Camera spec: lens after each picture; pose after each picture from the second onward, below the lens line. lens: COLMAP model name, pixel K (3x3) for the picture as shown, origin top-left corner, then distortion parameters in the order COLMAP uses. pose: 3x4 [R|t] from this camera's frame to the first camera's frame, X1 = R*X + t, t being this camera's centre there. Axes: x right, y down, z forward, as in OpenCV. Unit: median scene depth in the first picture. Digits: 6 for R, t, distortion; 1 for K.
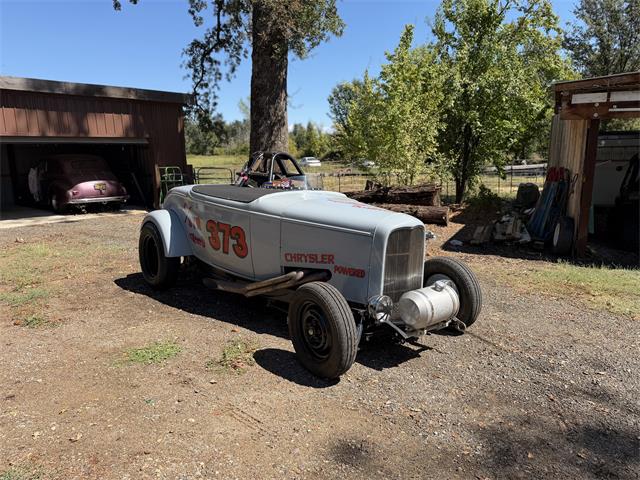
lens RADIAL K [[450.0, 0, 317.0], [0, 450.0, 246.1], [0, 0, 1]] dist [0.063398, -0.089519]
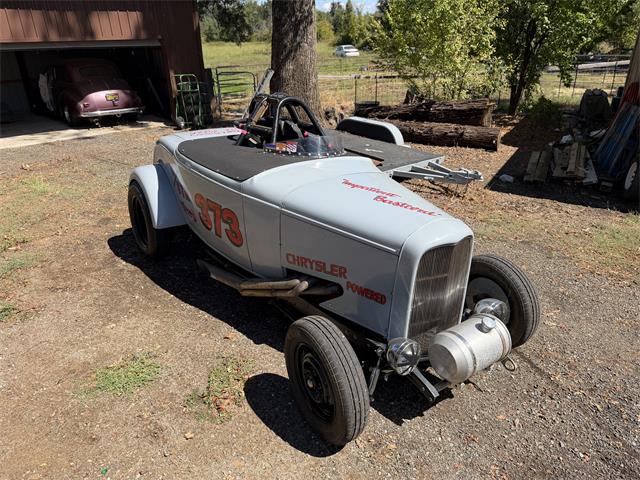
lens RADIAL K [[453.1, 0, 318.9], [0, 453.1, 243.6], [0, 0, 1]] dist [0.025453, -0.033704]
pose [[0.997138, 0.026179, -0.070928, 0.013341], [-0.009720, 0.974744, 0.223112, -0.057478], [0.074978, -0.221784, 0.972209, 0.080817]]
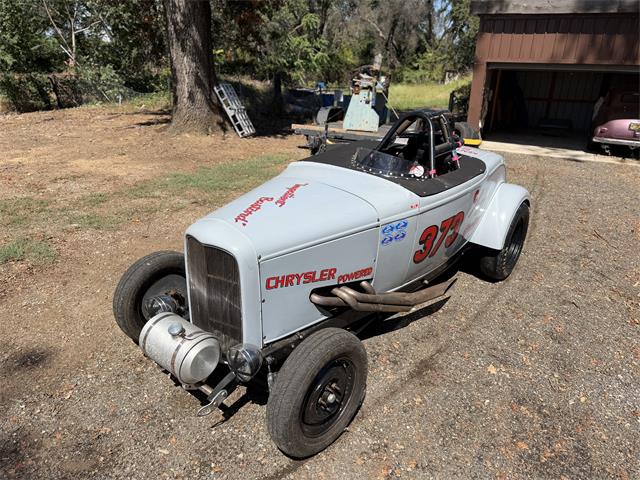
lens RADIAL K [[453.1, 0, 318.9], [0, 453.1, 243.6], [0, 0, 1]] dist [0.025453, -0.033704]
pose [[0.206983, 0.375976, -0.903217, 0.258888], [-0.222119, 0.917160, 0.330878, -0.091944], [0.952796, 0.132136, 0.273348, 0.282245]]
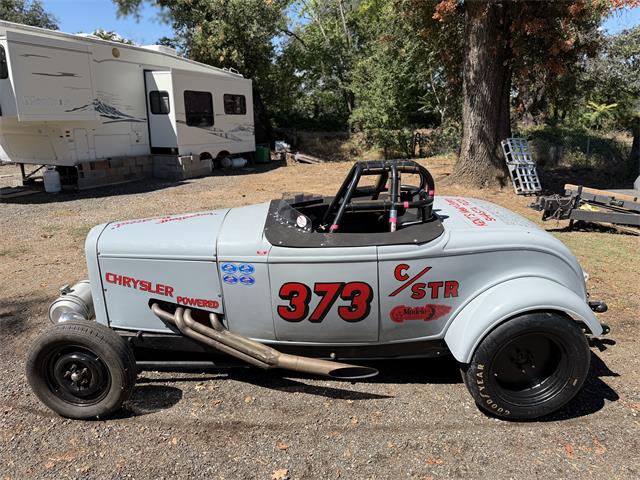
lens RADIAL K [[453.0, 0, 323.1], [0, 453.0, 240.5], [0, 0, 1]] dist [0.030452, -0.034194]
pose [[-0.605931, 0.218563, -0.764904, 0.192179], [-0.159038, 0.908826, 0.385672, -0.142927], [0.779458, 0.355340, -0.515926, 0.551830]]
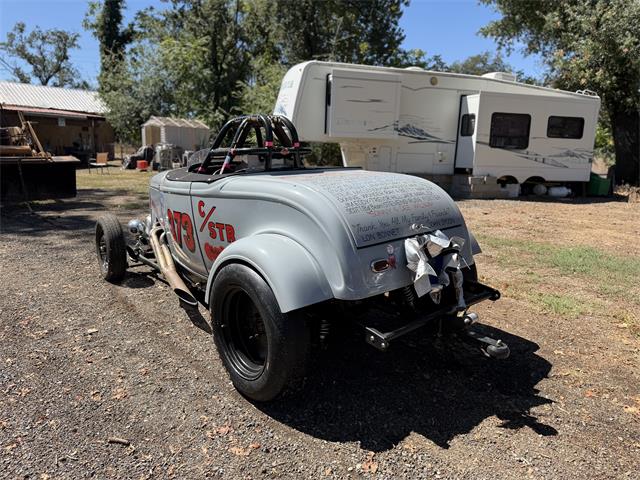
lens RADIAL K [[453.0, 0, 323.1], [0, 453.0, 240.5], [0, 0, 1]] dist [0.030452, -0.034194]
pose [[-0.999562, -0.010322, -0.027747, -0.076172], [-0.020247, 0.922130, 0.386350, -0.127236], [0.021598, 0.386742, -0.921935, 0.716383]]
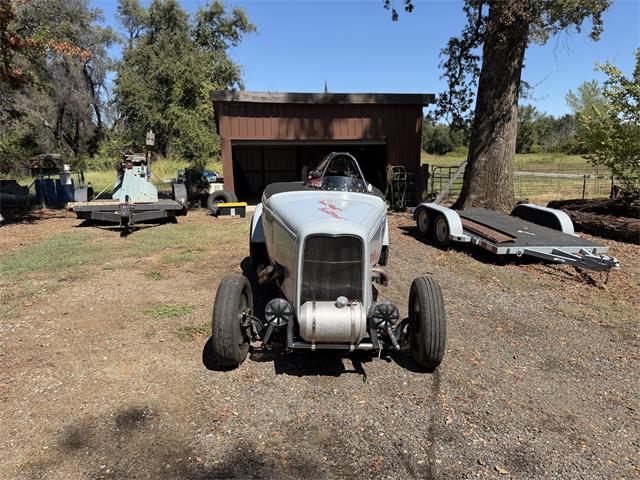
lens RADIAL K [[450.6, 0, 320.3], [0, 450.6, 241.7], [0, 0, 1]] dist [0.054498, -0.067321]
pose [[0.786680, 0.119889, -0.605608, 0.216512], [-0.123187, 0.991719, 0.036308, -0.016762], [0.604946, 0.046041, 0.794934, 0.071514]]
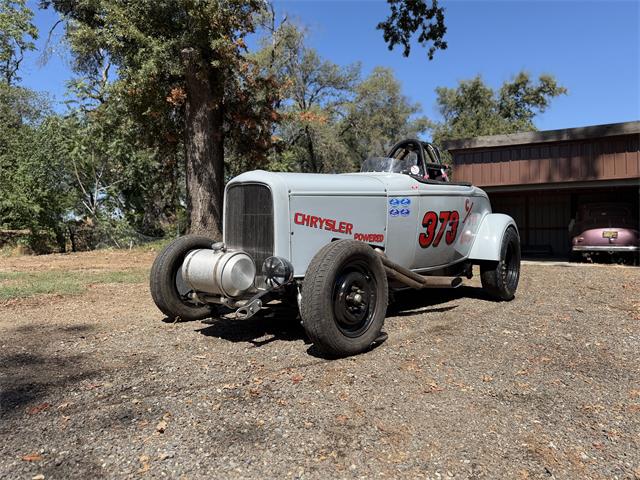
lens RADIAL K [[453.1, 0, 318.9], [0, 453.1, 243.6], [0, 0, 1]] dist [0.025453, -0.033704]
pose [[0.221561, 0.023586, -0.974861, 0.312737], [-0.190771, 0.981439, -0.019612, 0.017743], [0.956304, 0.190320, 0.221948, 0.279900]]
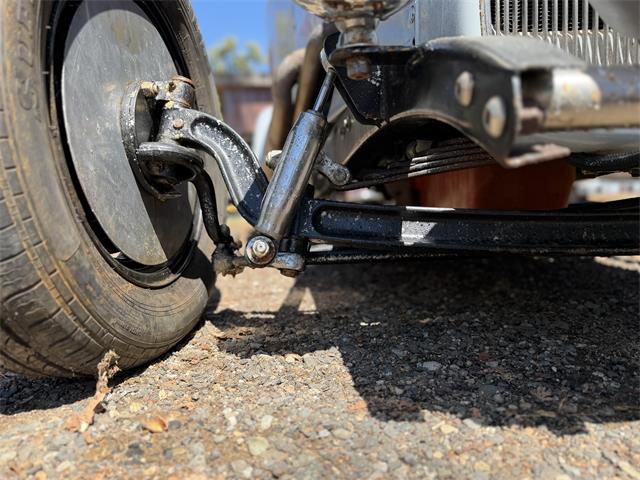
lens RADIAL K [[453.1, 0, 318.9], [0, 453.1, 243.6], [0, 0, 1]] dist [0.025453, -0.033704]
pose [[0.749871, 0.010865, -0.661494, 0.059682], [-0.059333, 0.996940, -0.050885, 0.064548], [0.658918, 0.077405, 0.748222, 0.247095]]
